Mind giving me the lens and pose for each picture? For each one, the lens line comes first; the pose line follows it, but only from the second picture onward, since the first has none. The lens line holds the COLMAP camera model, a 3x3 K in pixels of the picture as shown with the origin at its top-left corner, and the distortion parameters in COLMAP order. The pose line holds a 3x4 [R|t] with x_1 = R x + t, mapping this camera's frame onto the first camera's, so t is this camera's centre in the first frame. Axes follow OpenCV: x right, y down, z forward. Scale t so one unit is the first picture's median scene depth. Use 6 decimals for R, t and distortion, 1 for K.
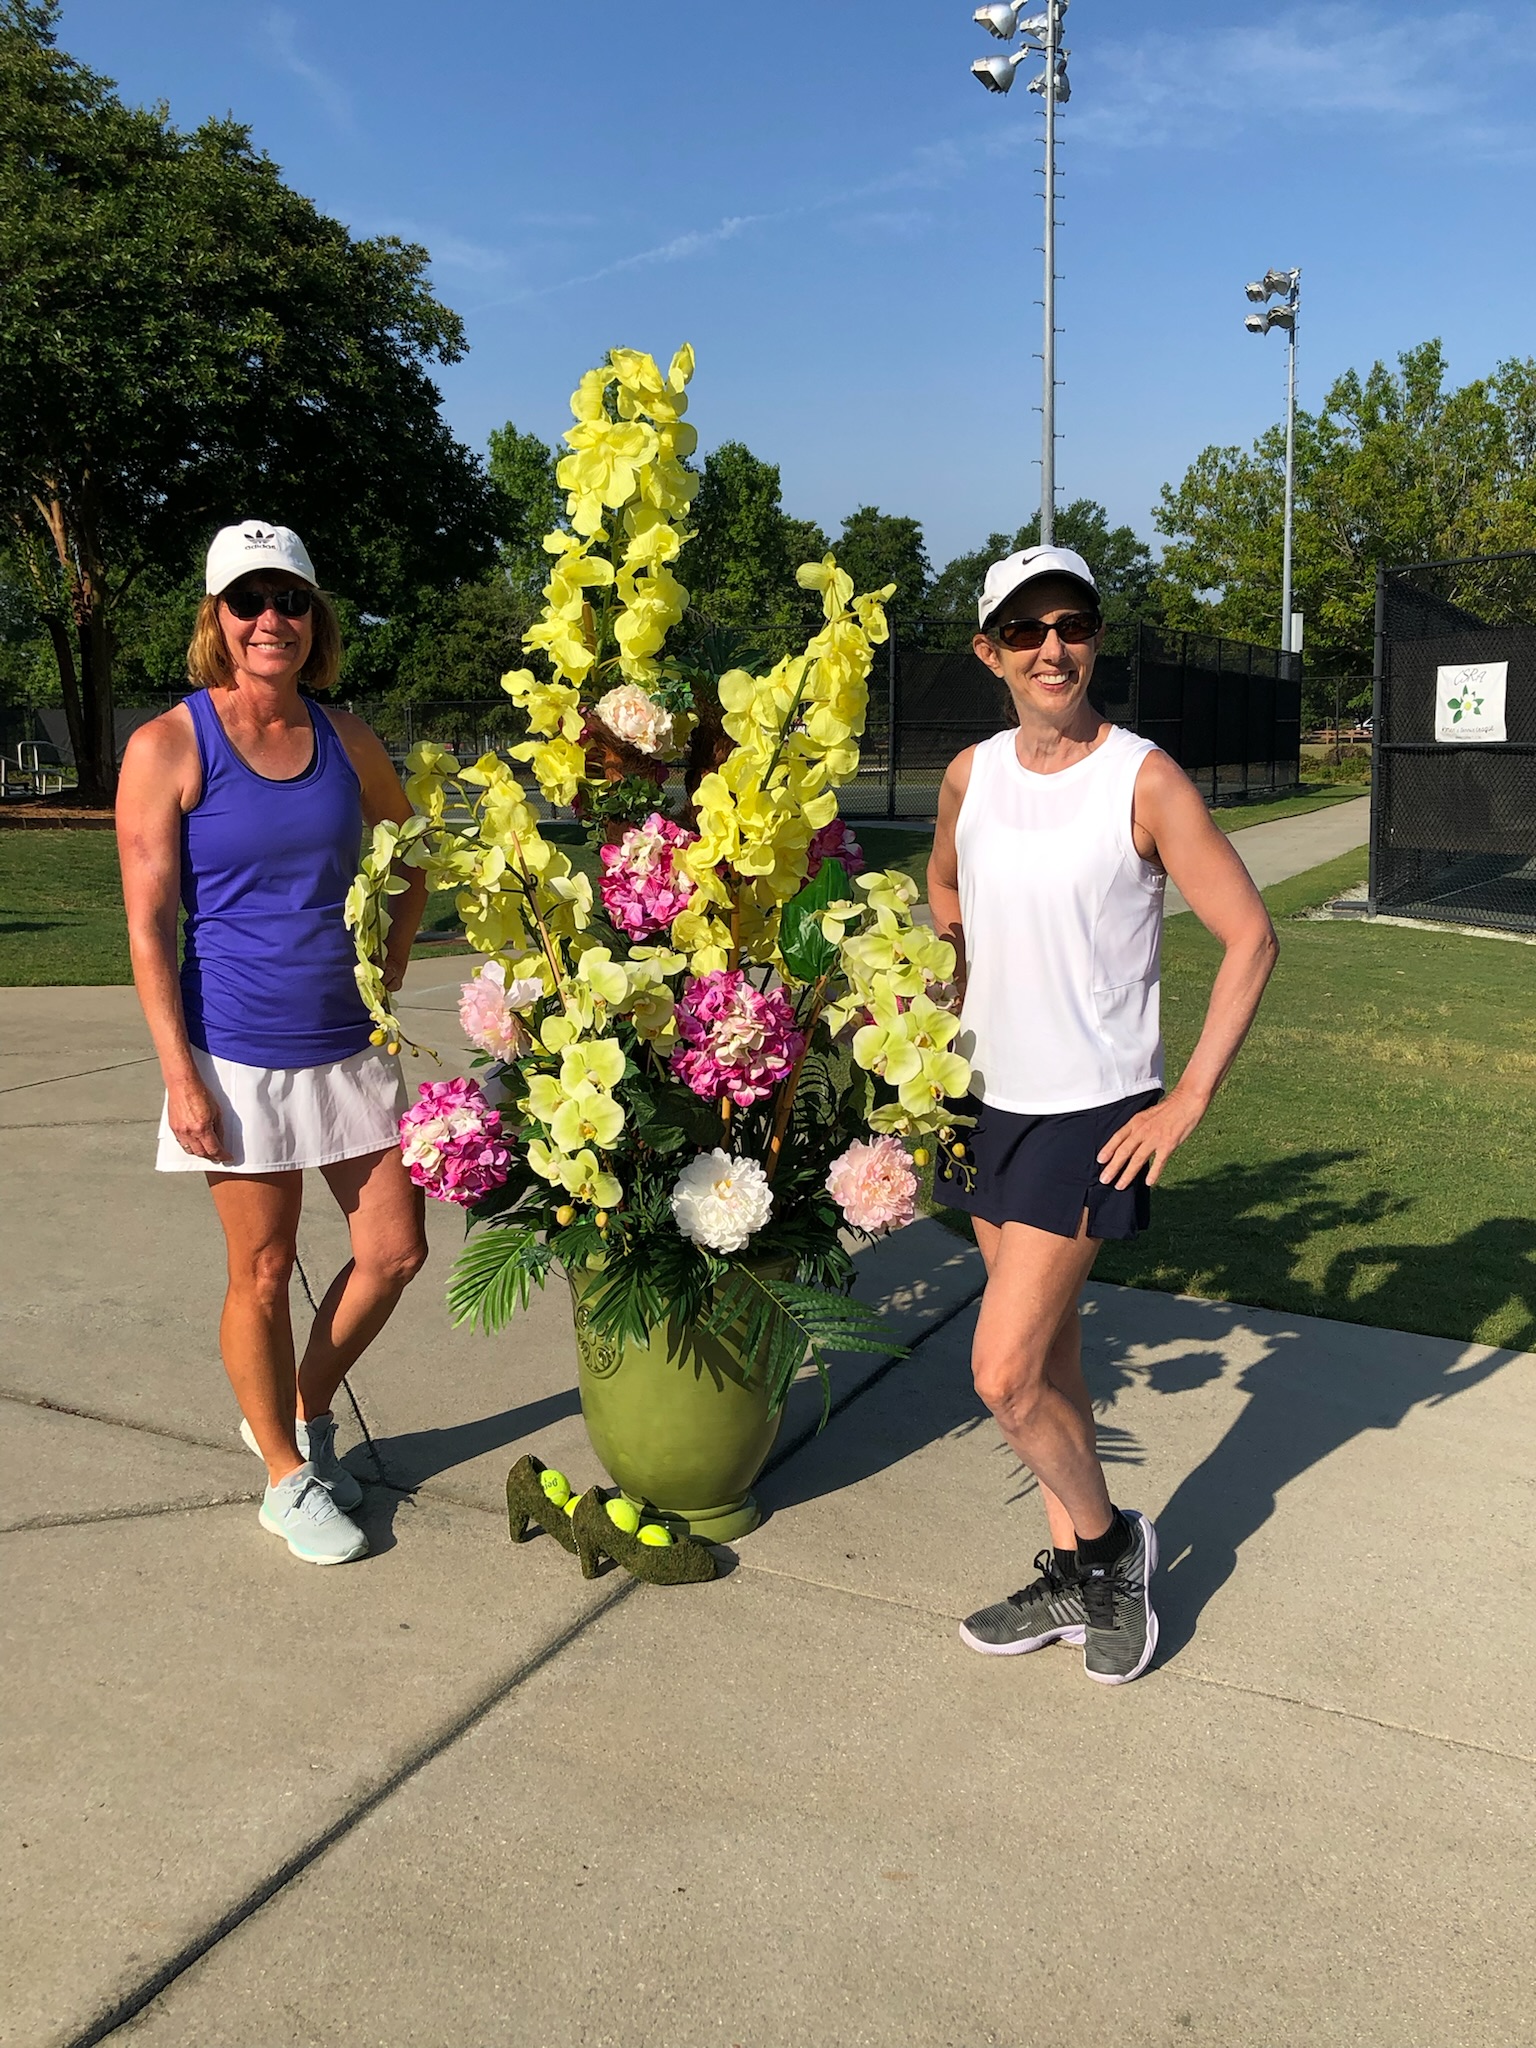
lens RADIAL K [[1919.0, 0, 784.0], [0, 1919.0, 984.9], [0, 0, 1]] dist [0.002129, 0.000000]
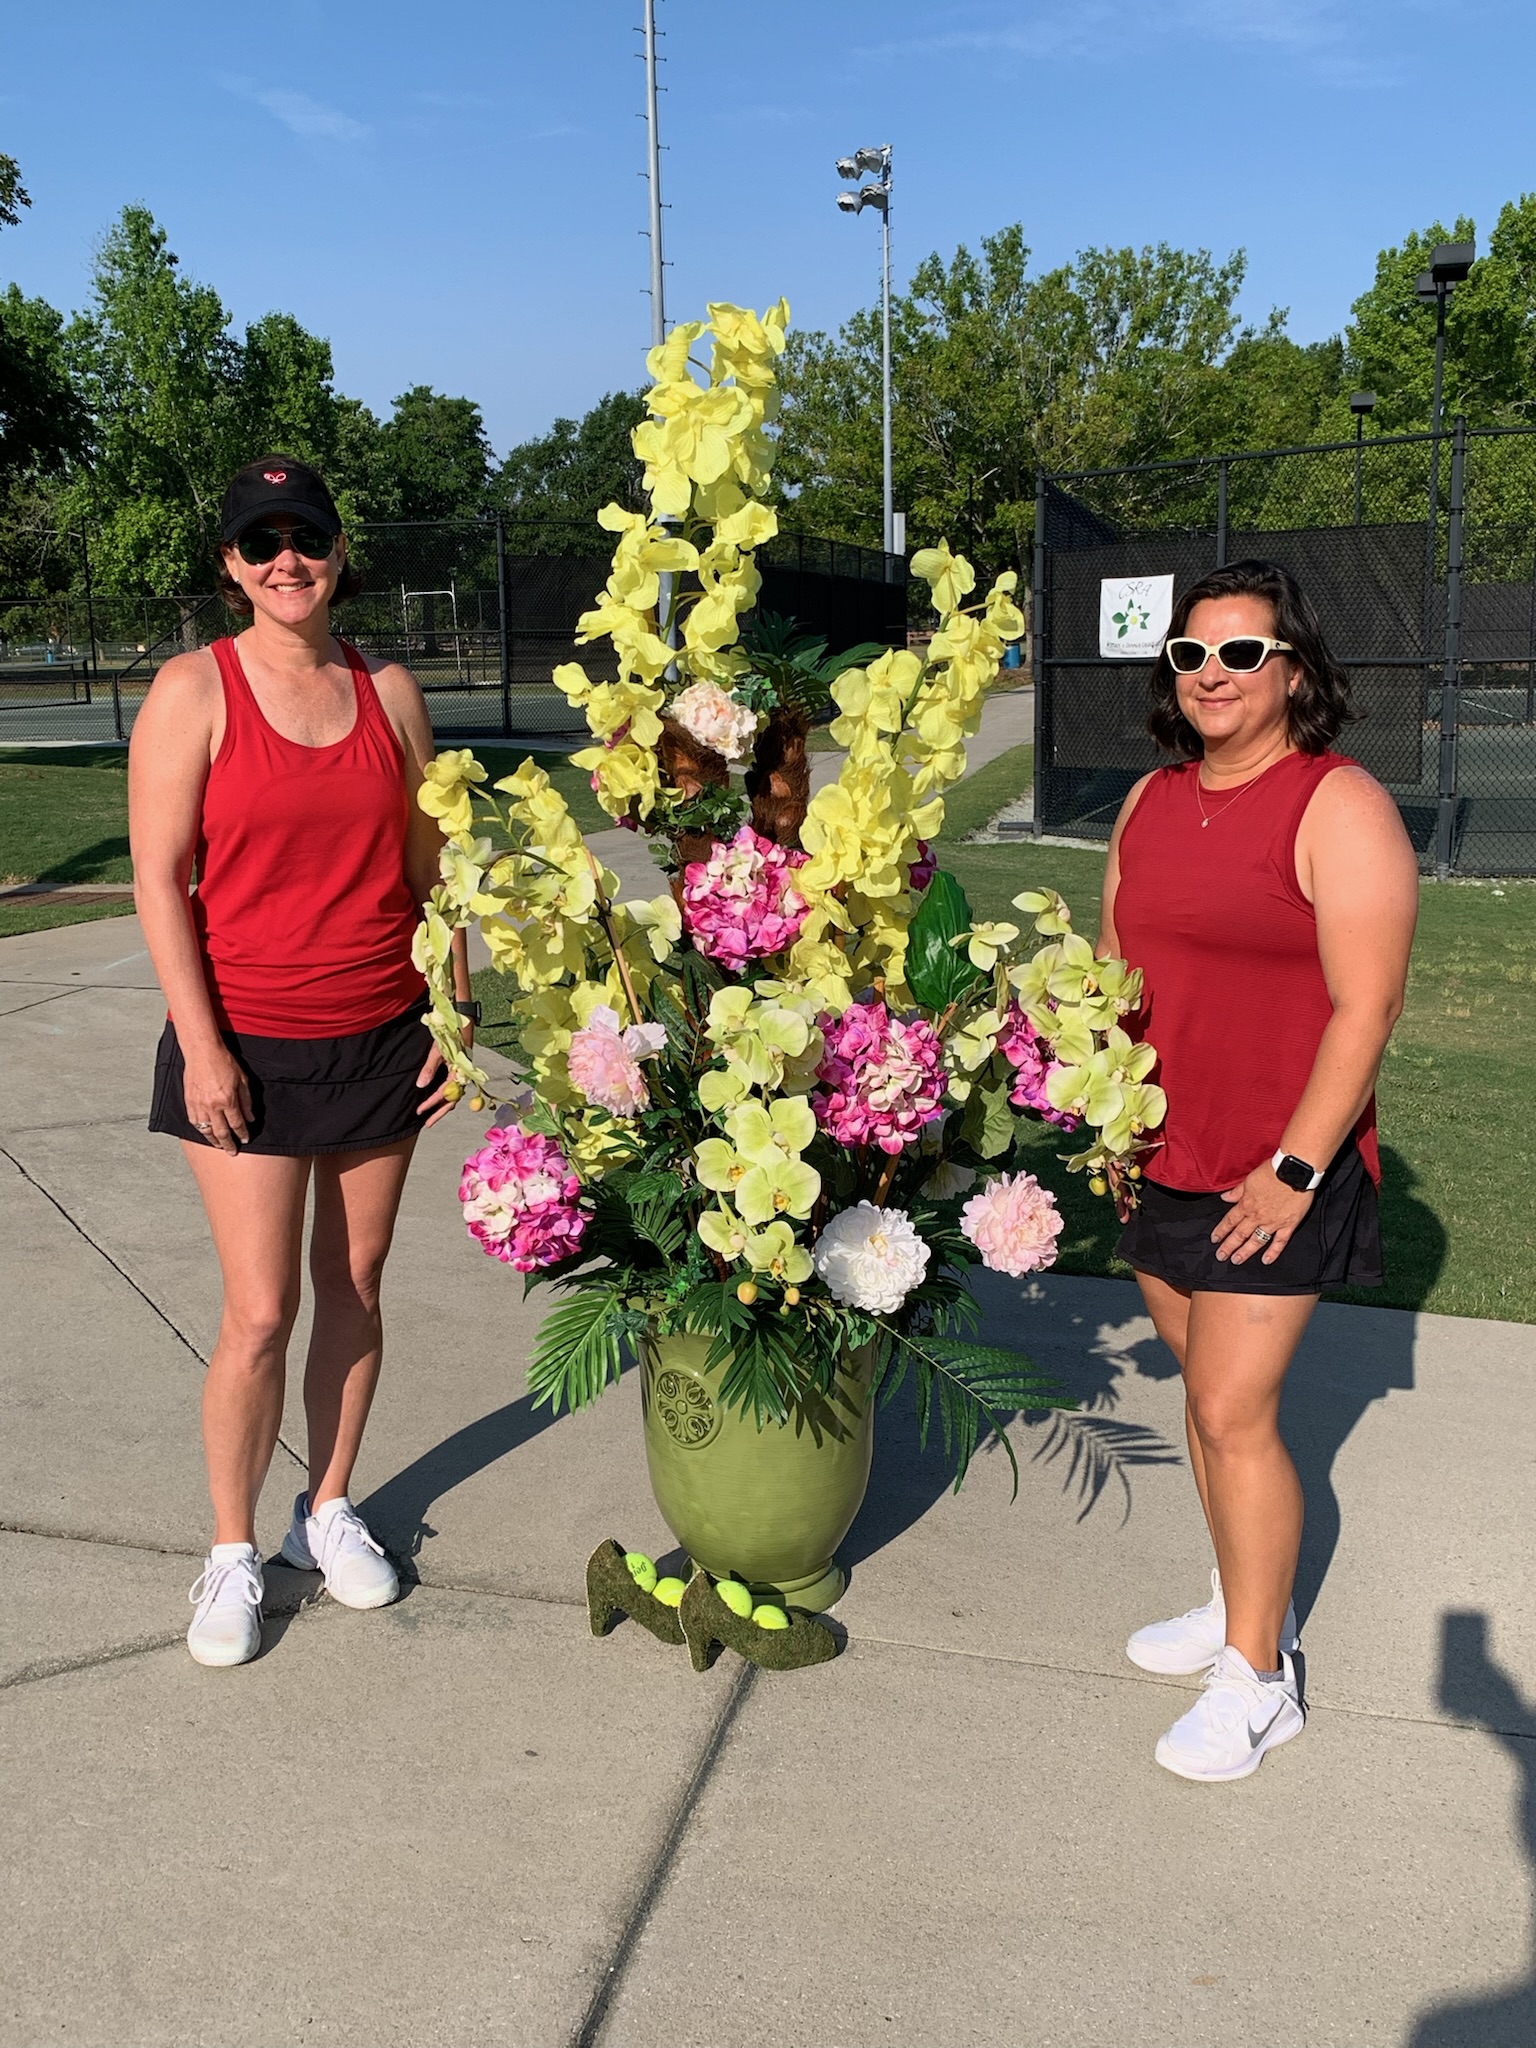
lens RADIAL K [[2034.6, 0, 764.5], [0, 2034.6, 1001.8], [0, 0, 1]] dist [0.005174, 0.000000]
pose [[0.978216, -0.041908, 0.203314, -0.247833], [0.031806, 0.998103, 0.052705, -0.055660], [-0.205137, -0.045090, 0.977694, 0.063557]]
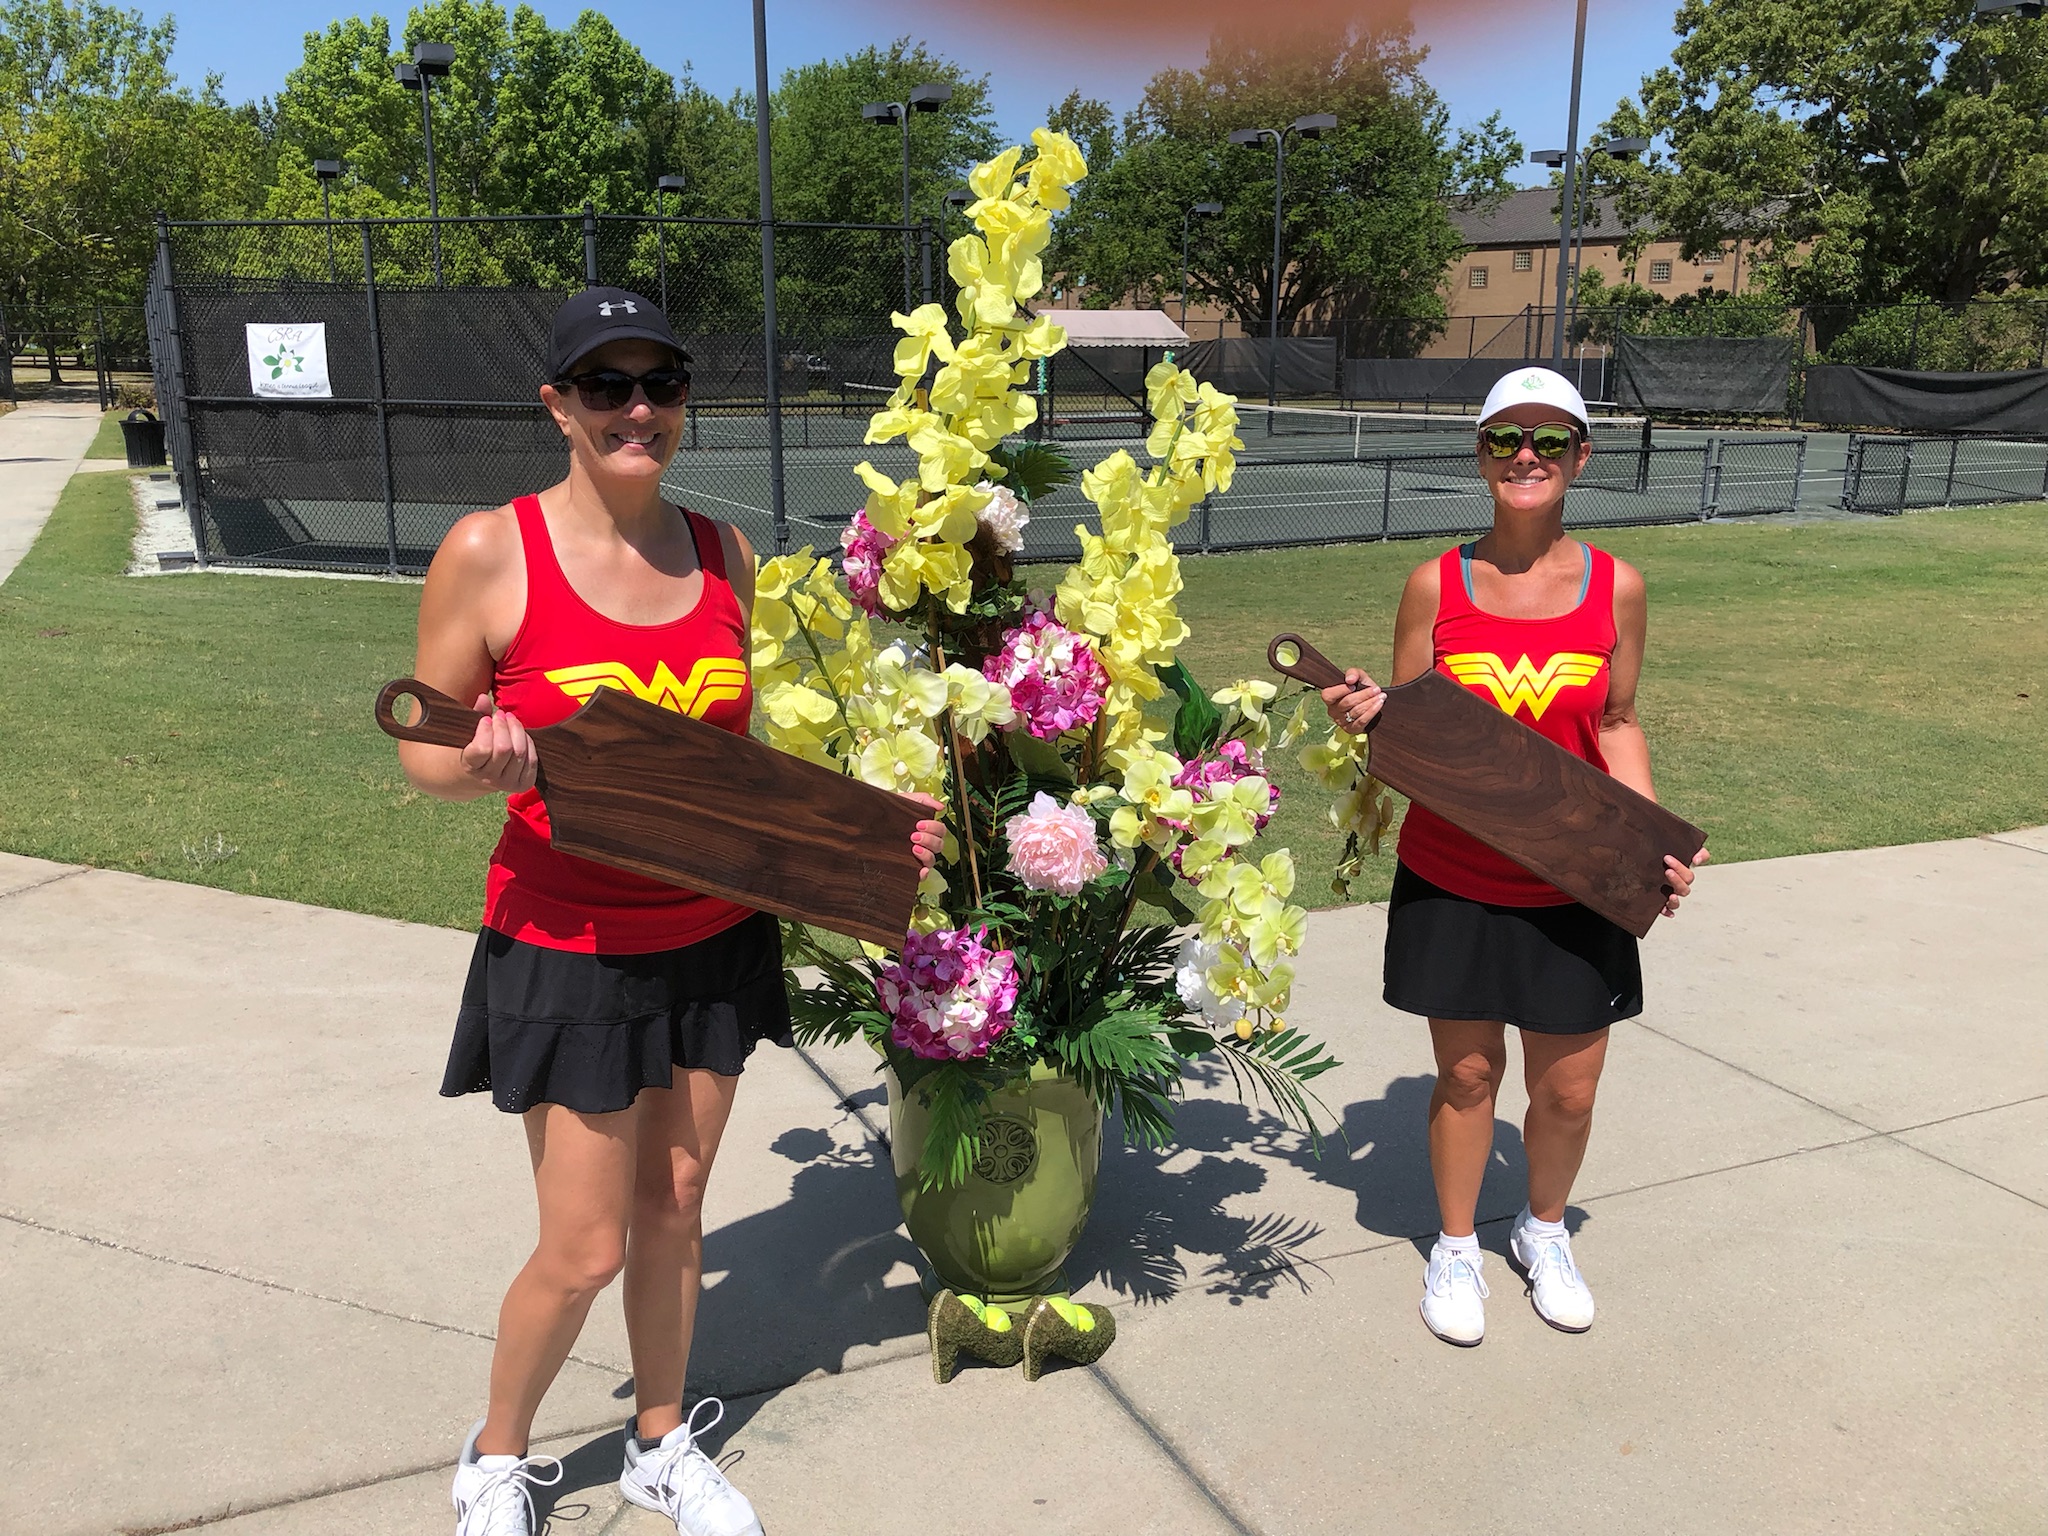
lens RADIAL K [[1682.6, 0, 1017.0], [0, 1682.6, 732.1], [0, 0, 1]] dist [0.007227, 0.006307]
pose [[0.624462, -0.153227, 0.765878, -0.720440], [0.086399, 0.988102, 0.127241, -0.136056], [-0.776262, -0.013286, 0.630270, 0.450620]]
